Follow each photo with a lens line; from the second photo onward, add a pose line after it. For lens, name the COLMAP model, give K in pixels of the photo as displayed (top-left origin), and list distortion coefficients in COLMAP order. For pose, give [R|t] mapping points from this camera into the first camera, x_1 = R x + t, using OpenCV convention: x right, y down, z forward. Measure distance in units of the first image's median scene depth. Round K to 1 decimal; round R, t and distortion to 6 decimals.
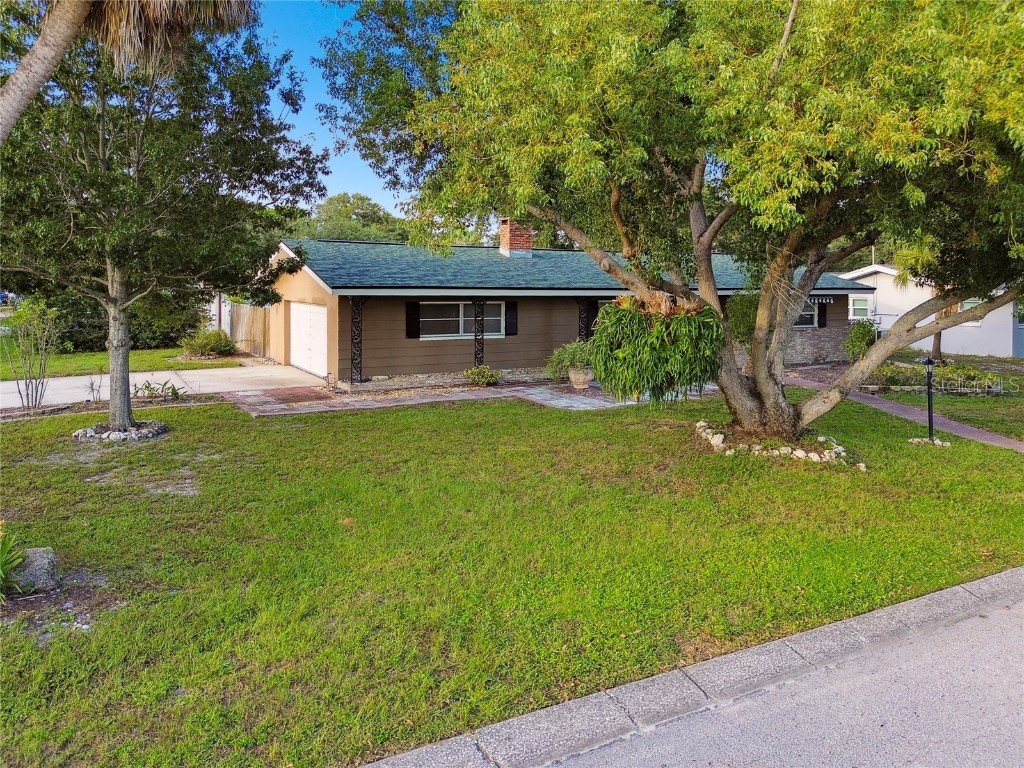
lens RADIAL K [[737.1, 0, 512.0], [0, 737.1, 384.0], [0, 0, 1]] dist [0.009192, 0.001598]
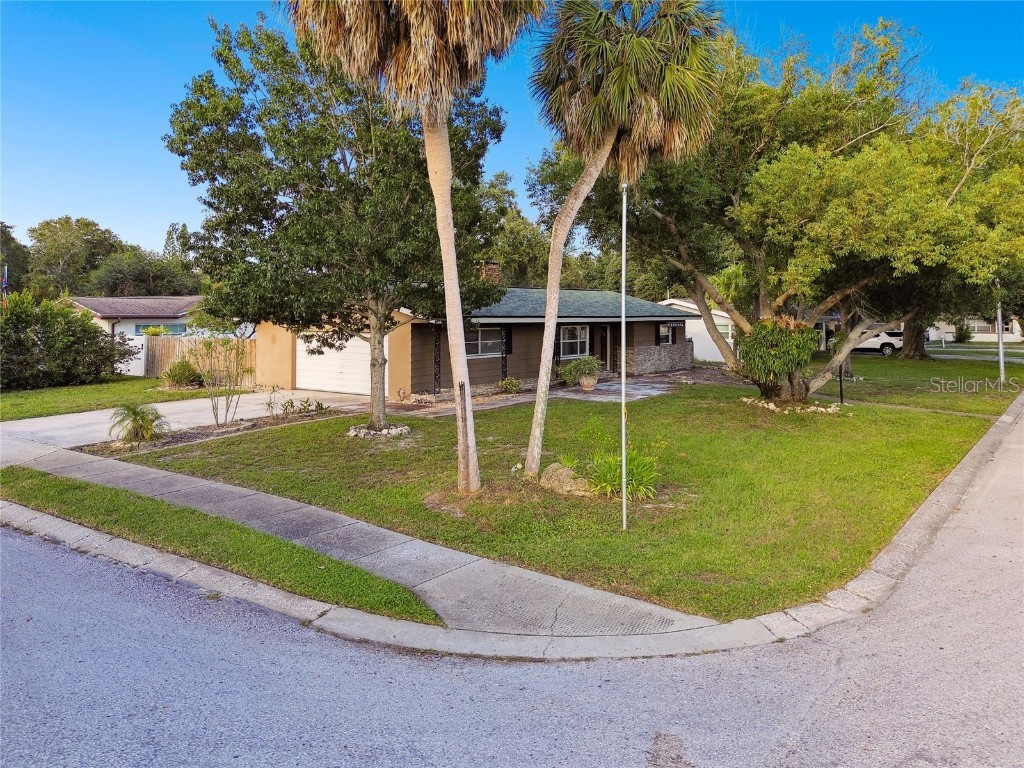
lens RADIAL K [[737.1, 0, 512.0], [0, 737.1, 384.0], [0, 0, 1]] dist [0.009192, 0.001598]
pose [[0.910177, -0.046378, 0.411615, -0.529068], [0.063897, 0.997538, -0.028894, 0.021407], [-0.409262, 0.052599, 0.910900, -0.146226]]
